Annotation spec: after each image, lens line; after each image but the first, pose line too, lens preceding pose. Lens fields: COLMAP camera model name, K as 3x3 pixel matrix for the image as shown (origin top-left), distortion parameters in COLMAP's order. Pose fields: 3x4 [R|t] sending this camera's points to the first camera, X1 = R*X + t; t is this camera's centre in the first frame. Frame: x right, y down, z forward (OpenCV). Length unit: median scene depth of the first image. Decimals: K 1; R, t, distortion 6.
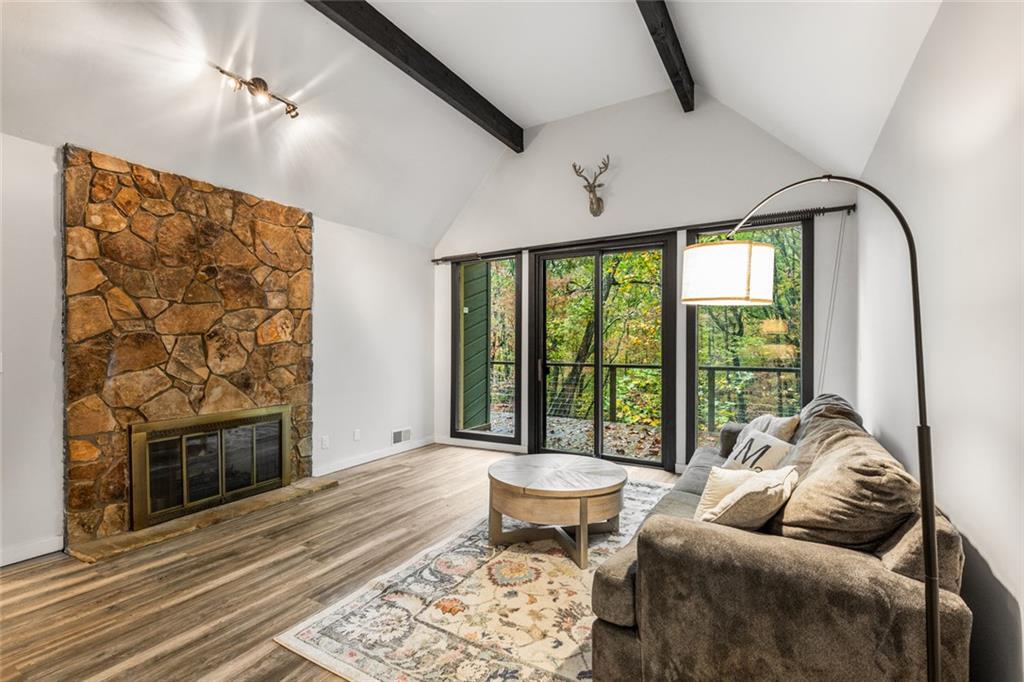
lens RADIAL K [[466.7, 0, 512.3], [0, 466.7, 343.8], [0, 0, 1]] dist [0.008697, -0.000113]
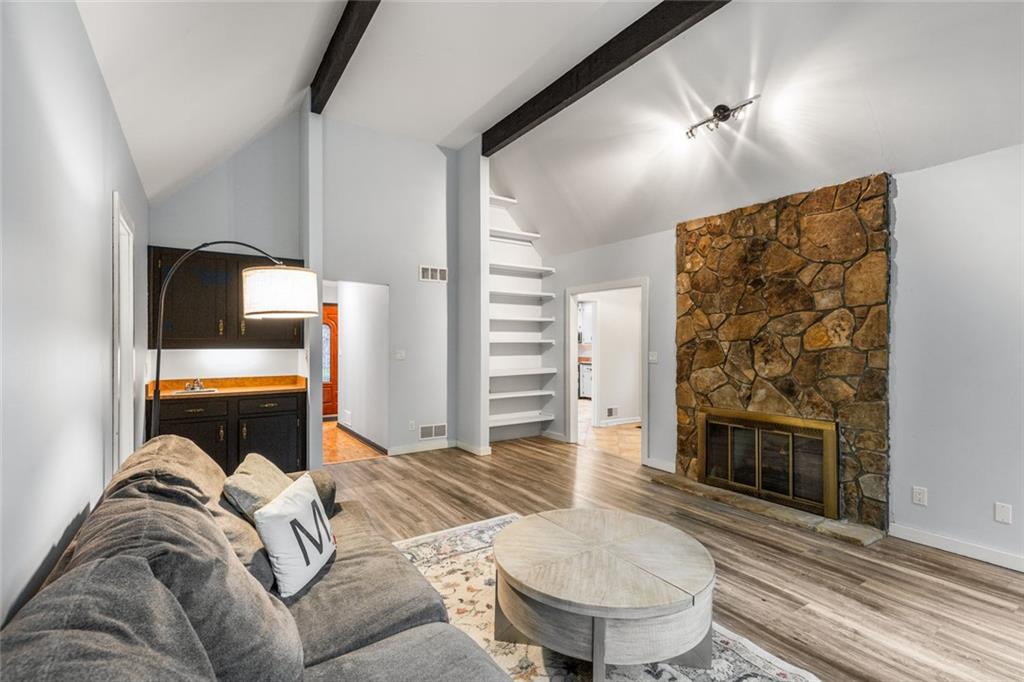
lens RADIAL K [[466.7, 0, 510.4], [0, 466.7, 344.5], [0, 0, 1]] dist [0.008697, -0.000113]
pose [[-0.440857, -0.000492, -0.897577, 0.624683], [-0.007291, 0.999969, 0.003033, -0.009566], [0.897548, 0.007881, -0.440847, 1.003106]]
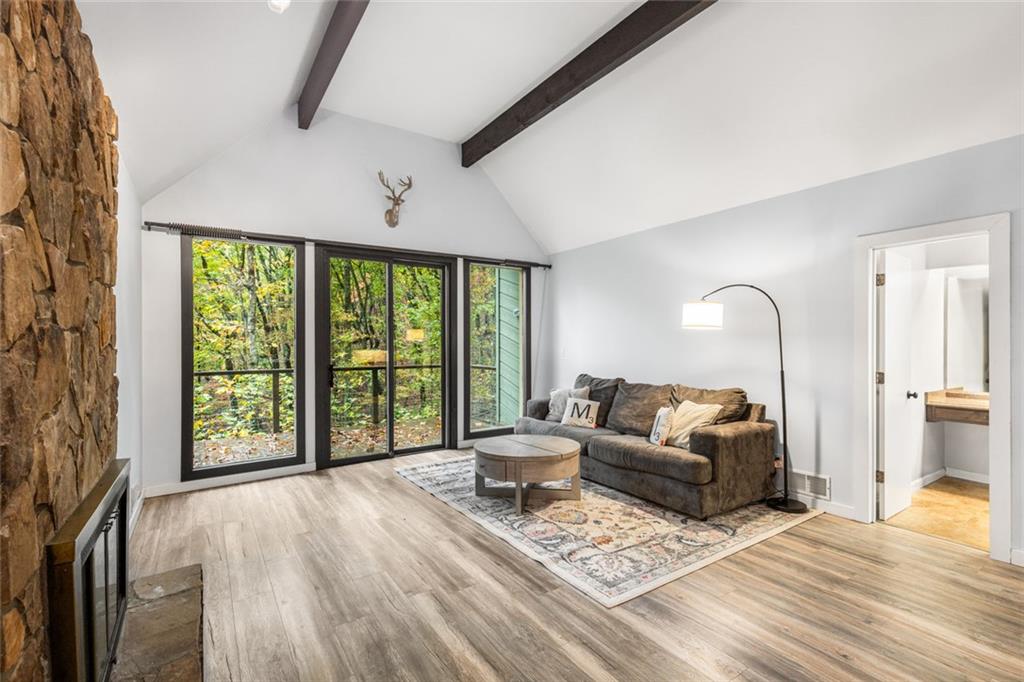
lens RADIAL K [[466.7, 0, 515.4], [0, 466.7, 343.4], [0, 0, 1]] dist [0.008697, -0.000113]
pose [[0.428242, 0.003259, 0.903658, -0.923838], [0.006017, 0.999961, -0.006458, 0.000136], [-0.903644, 0.008203, 0.428206, 0.407365]]
